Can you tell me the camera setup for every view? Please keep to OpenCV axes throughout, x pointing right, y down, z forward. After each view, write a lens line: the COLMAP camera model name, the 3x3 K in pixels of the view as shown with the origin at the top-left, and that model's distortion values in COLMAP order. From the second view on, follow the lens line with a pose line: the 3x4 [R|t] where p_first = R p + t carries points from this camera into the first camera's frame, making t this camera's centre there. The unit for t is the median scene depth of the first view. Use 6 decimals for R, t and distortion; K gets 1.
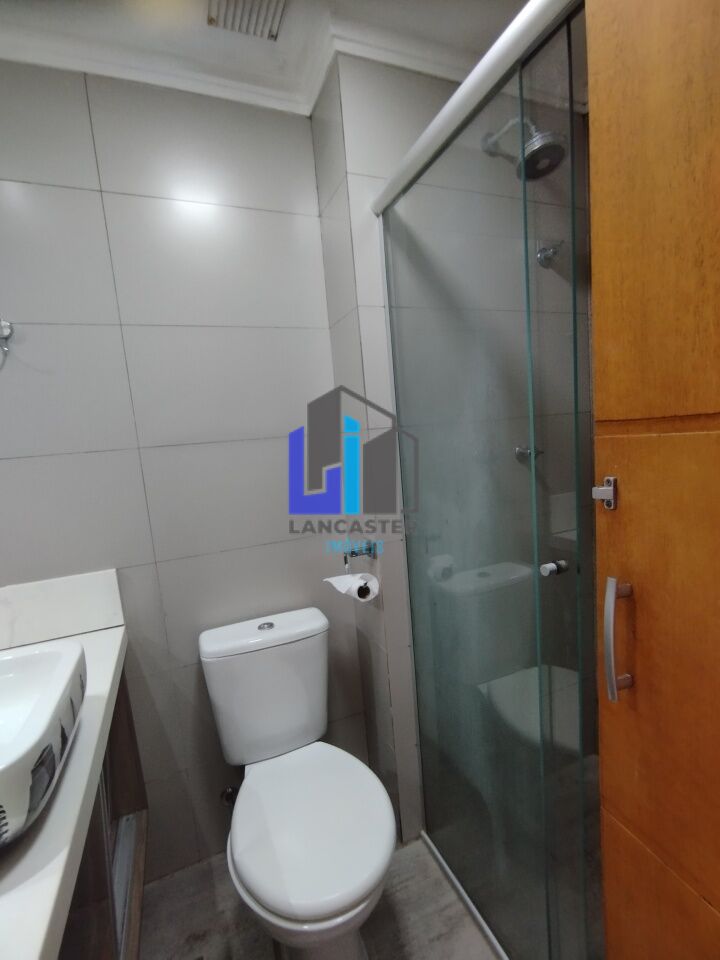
lens RADIAL K [[441.2, 0, 361.9], [0, 441.2, 492.1], [0, 0, 1]] dist [-0.003090, -0.000797]
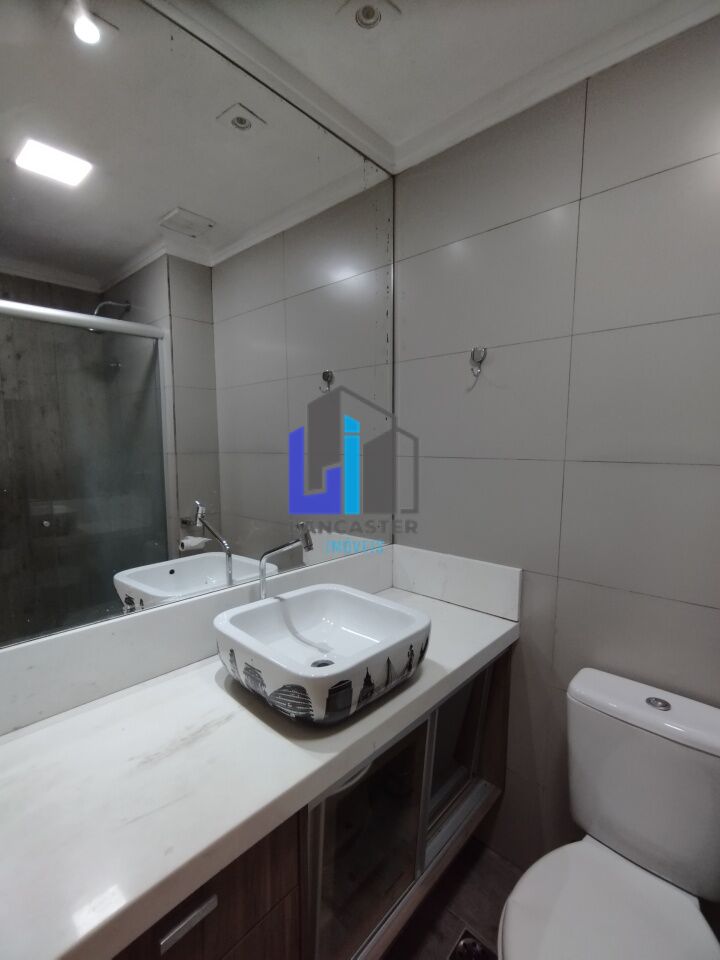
lens RADIAL K [[444.9, 0, 356.5], [0, 444.9, 499.0], [0, 0, 1]] dist [0.001291, 0.000505]
pose [[0.405325, 0.198646, -0.892330, 0.214472], [-0.154004, 0.976993, 0.147539, -0.092492], [0.901108, 0.077621, 0.426591, 0.163325]]
